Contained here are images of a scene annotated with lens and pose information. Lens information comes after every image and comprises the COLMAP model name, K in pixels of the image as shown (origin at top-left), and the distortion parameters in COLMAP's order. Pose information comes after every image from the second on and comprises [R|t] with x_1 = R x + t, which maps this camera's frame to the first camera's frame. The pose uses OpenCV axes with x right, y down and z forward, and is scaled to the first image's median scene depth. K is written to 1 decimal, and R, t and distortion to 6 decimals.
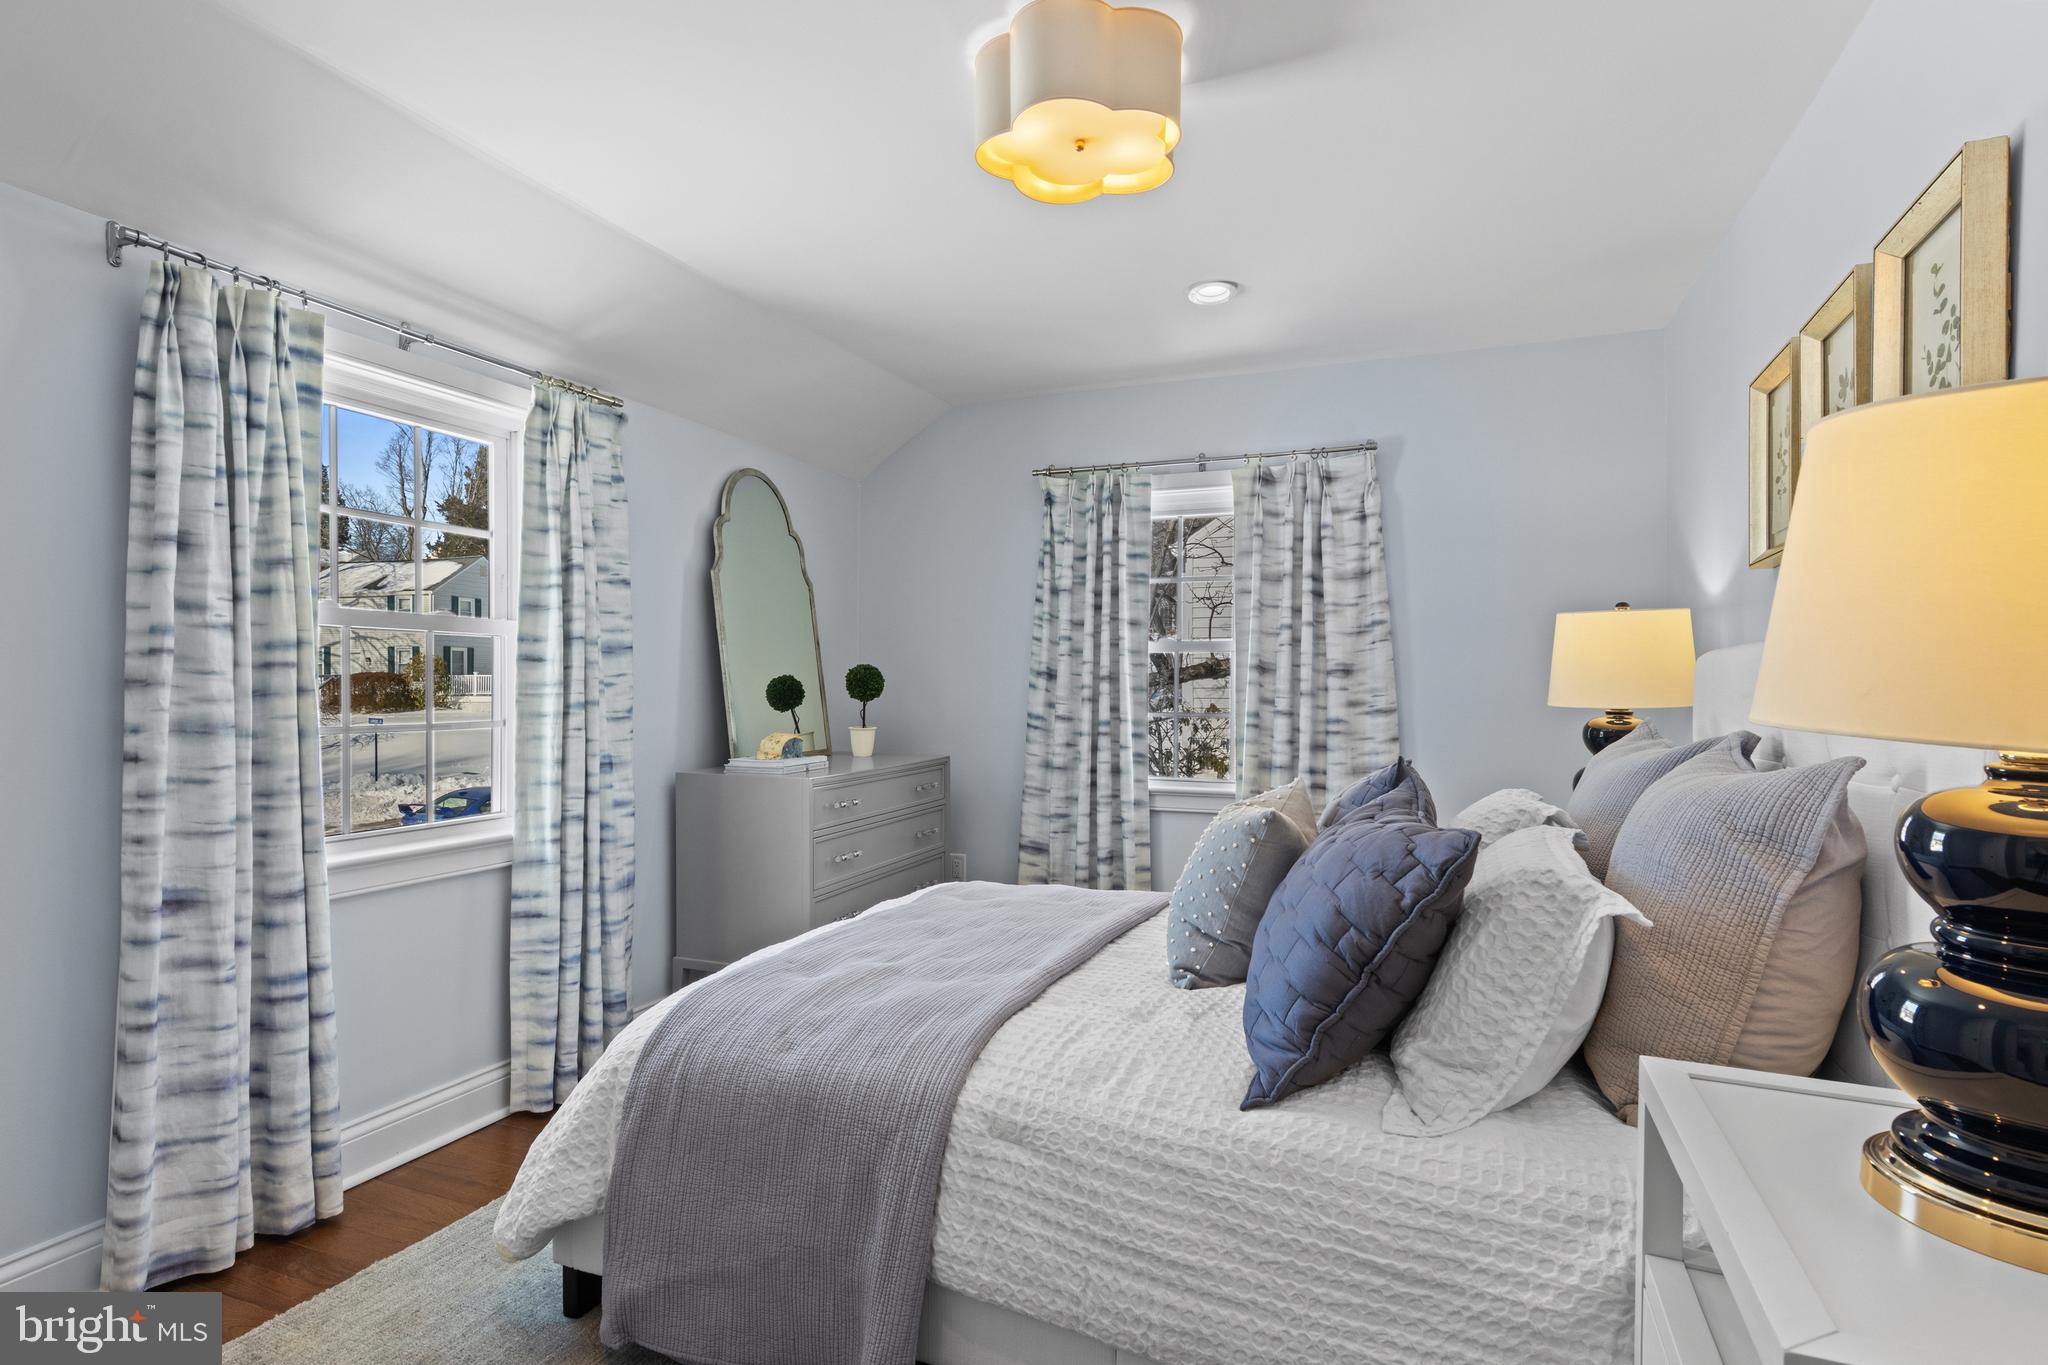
lens RADIAL K [[1044.4, 0, 1014.6], [0, 1044.4, 690.2], [0, 0, 1]] dist [0.009028, -0.002636]
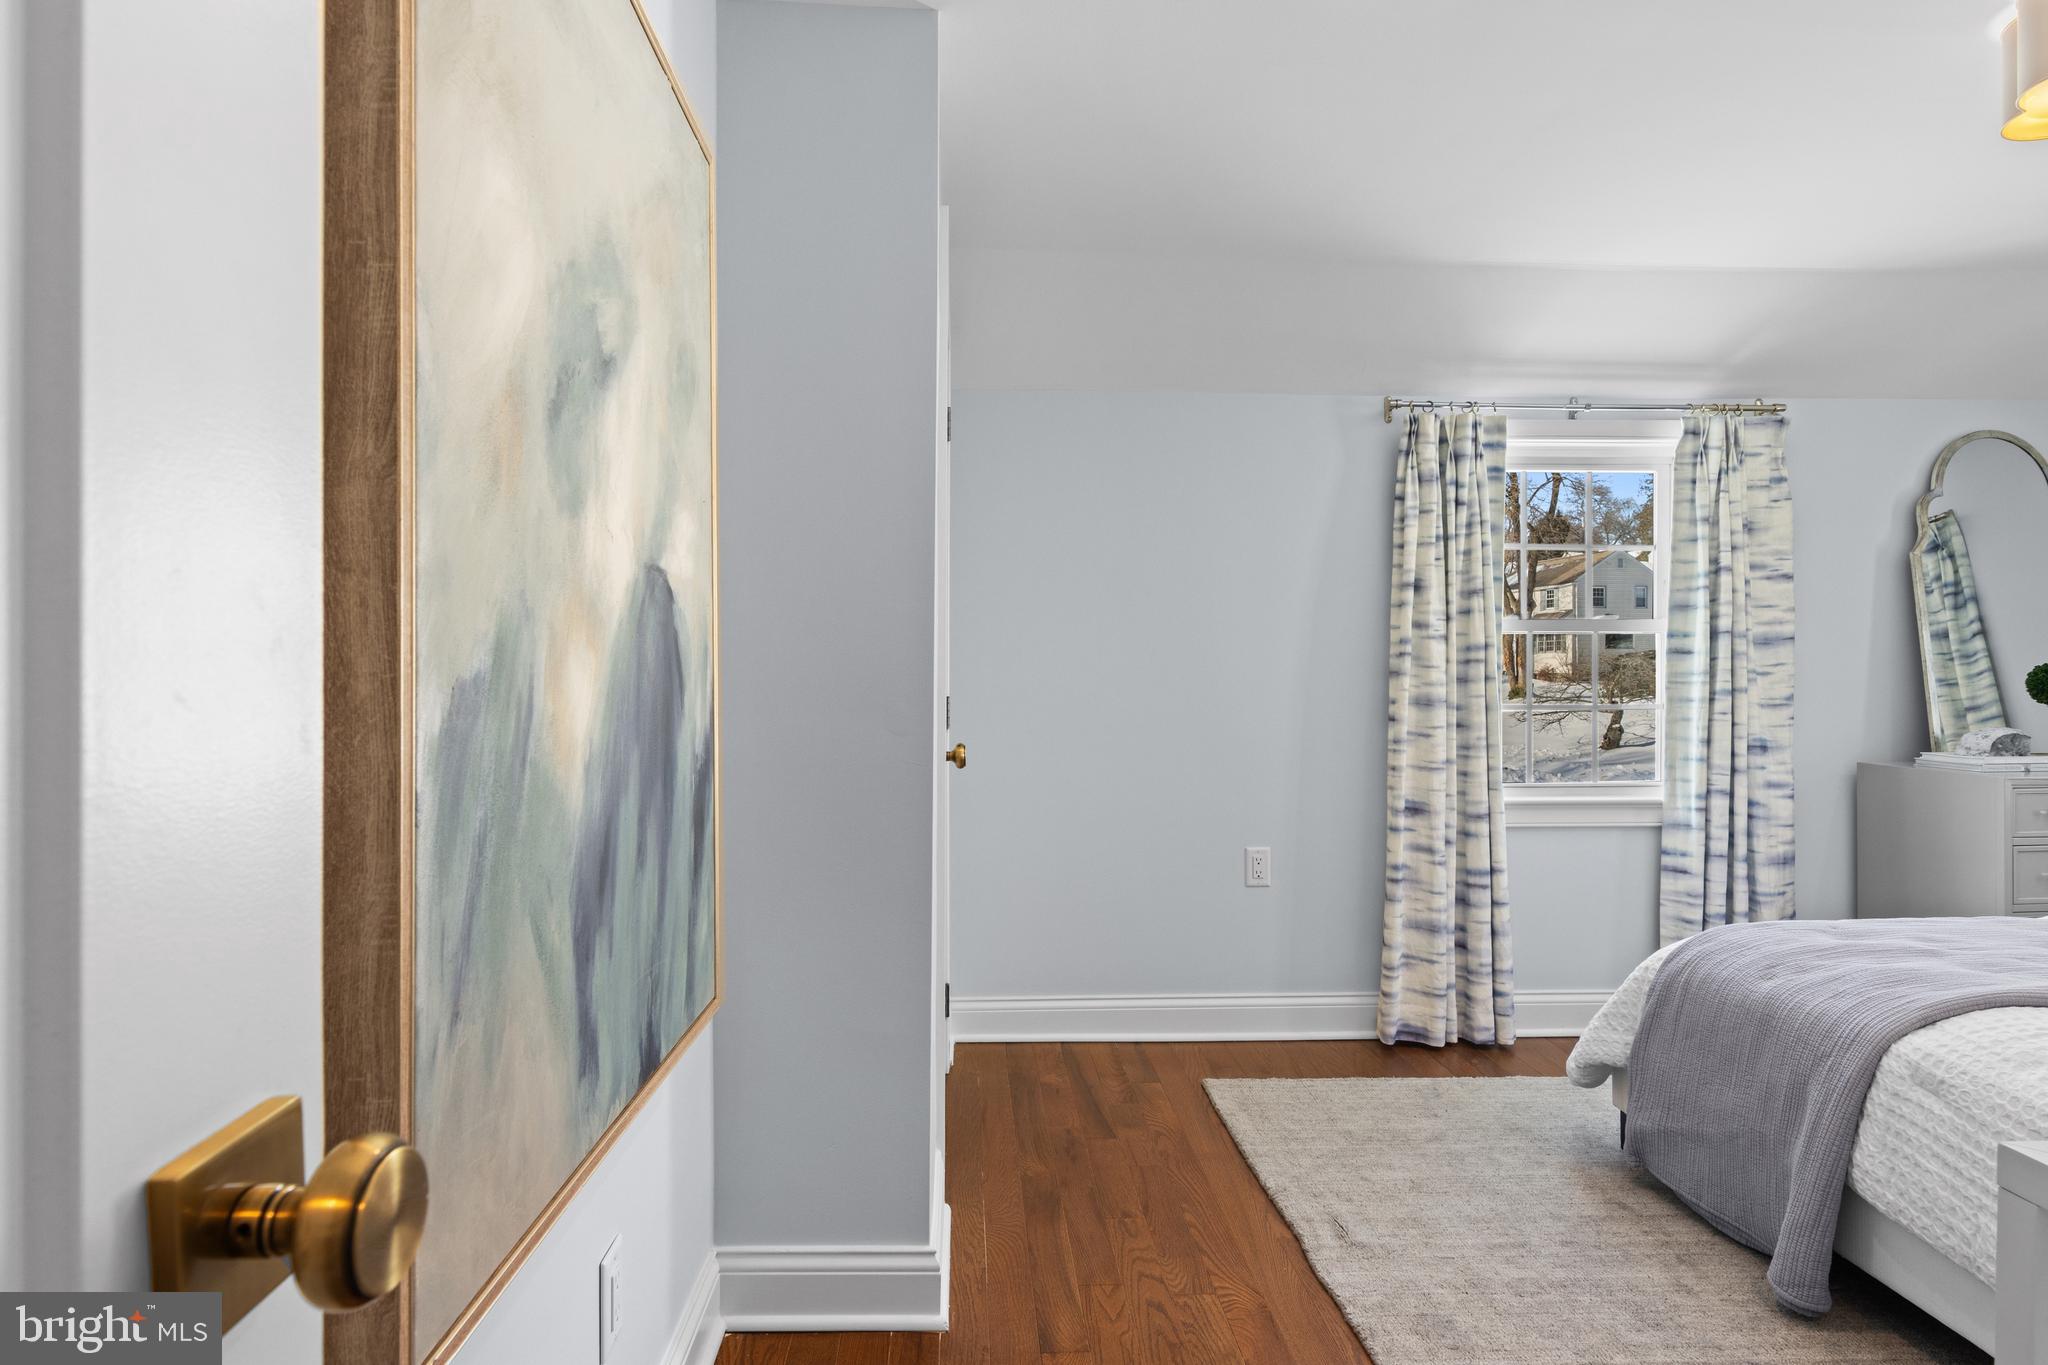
lens RADIAL K [[1120.1, 0, 1036.2], [0, 1120.1, 681.0], [0, 0, 1]] dist [0.006376, 0.001400]
pose [[0.435471, 0.004353, -0.900192, 0.357676], [-0.002507, 0.999990, 0.003622, -0.000096], [0.900199, 0.000680, 0.435478, -0.196043]]
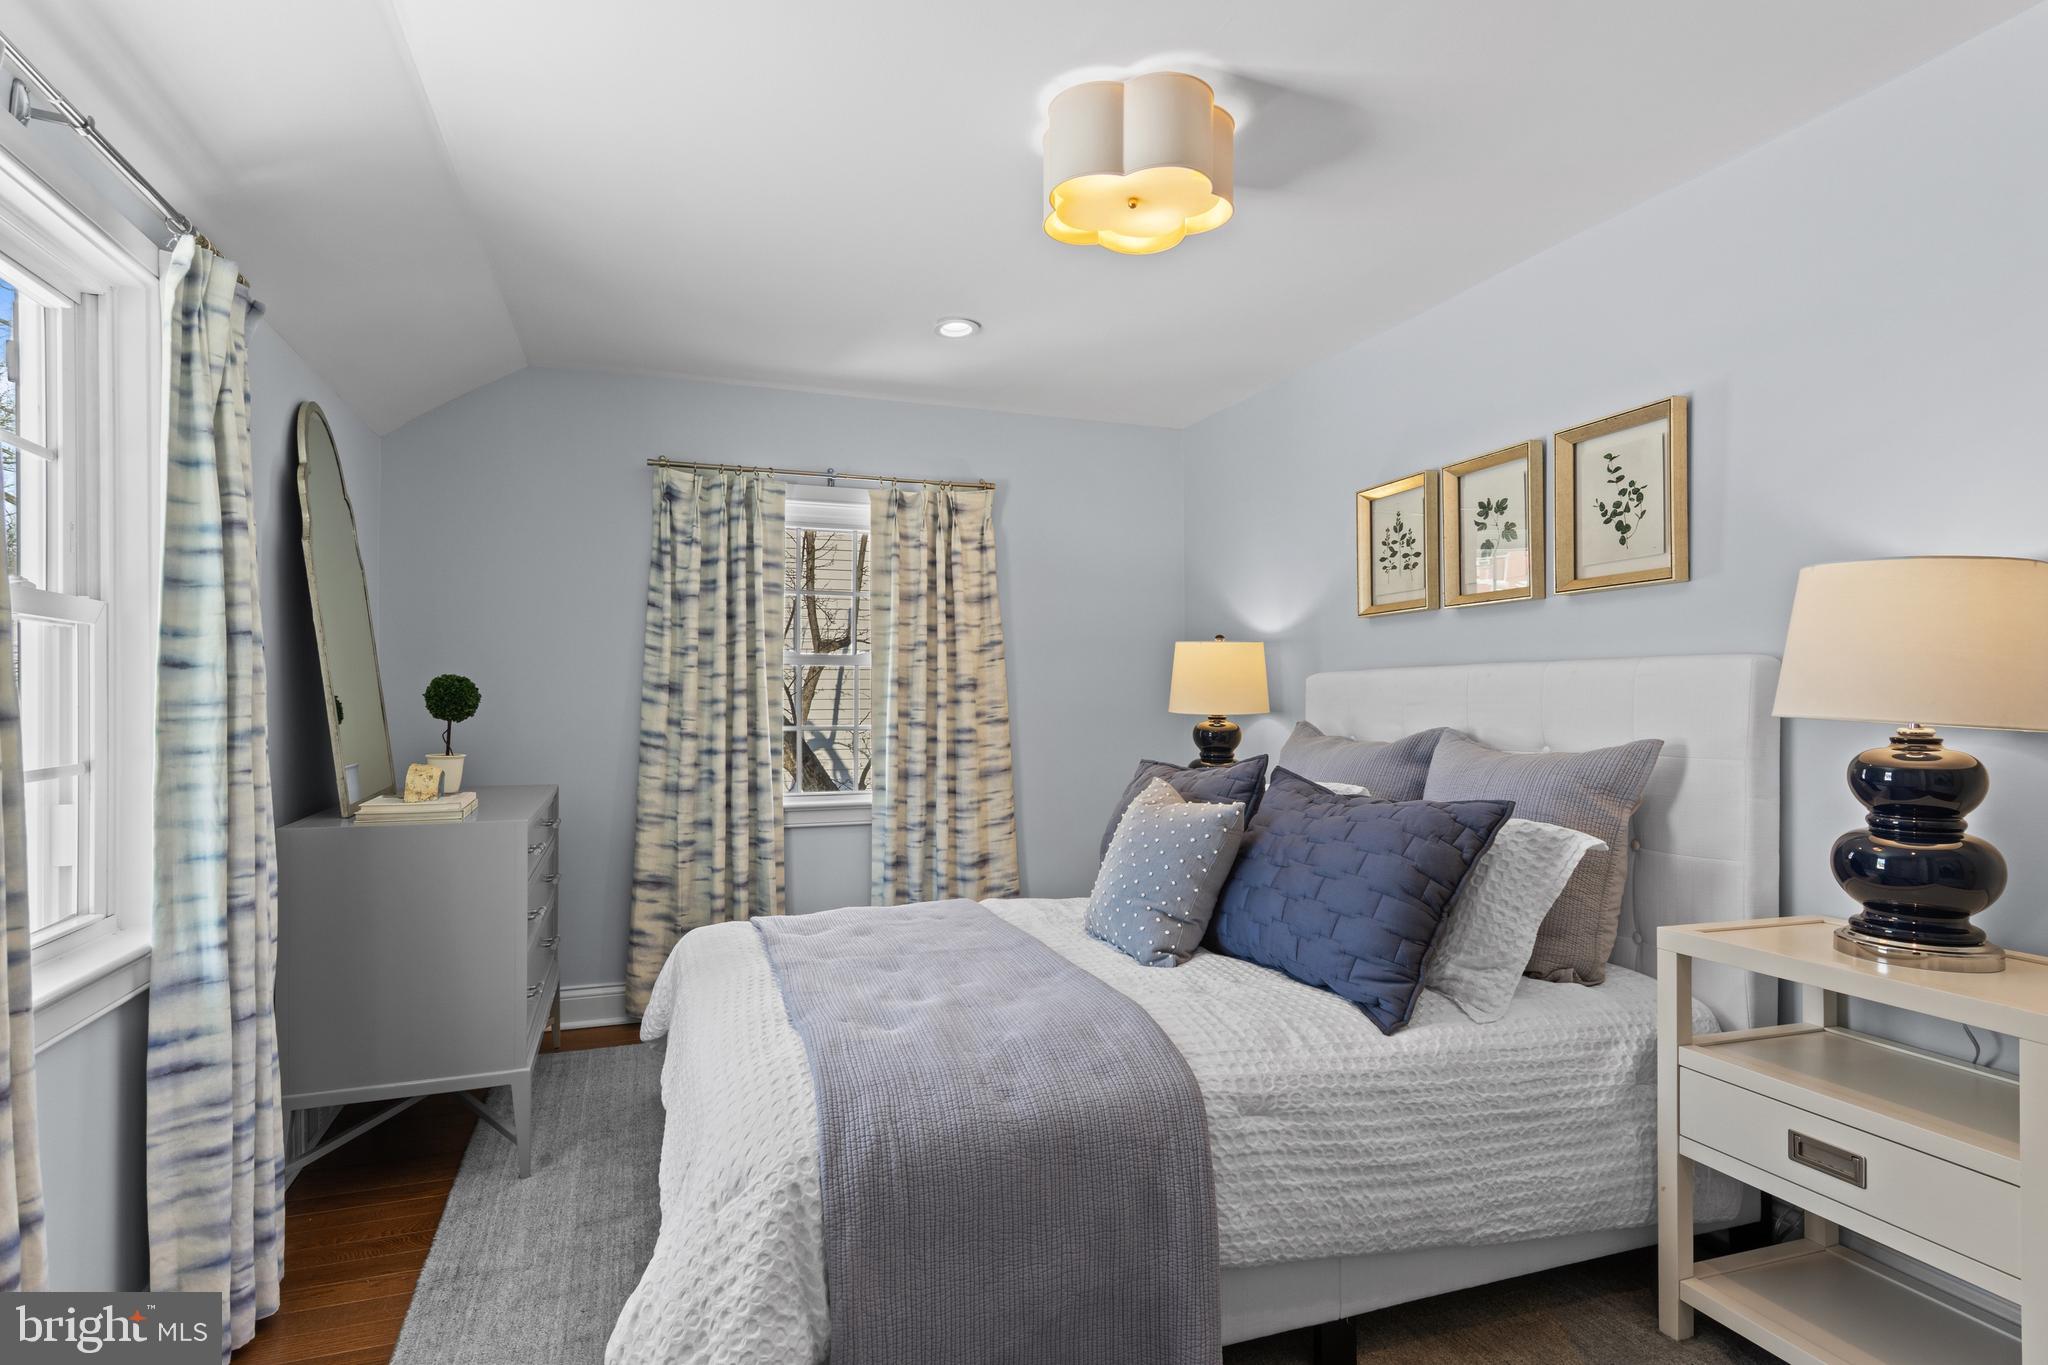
lens RADIAL K [[1044.4, 0, 1019.7], [0, 1044.4, 688.9], [0, 0, 1]] dist [0.009028, -0.002636]
pose [[0.745171, 0.000710, 0.666873, -0.510411], [0.007831, 0.999921, -0.009816, -0.004326], [-0.666828, 0.012537, 0.745106, 0.187374]]
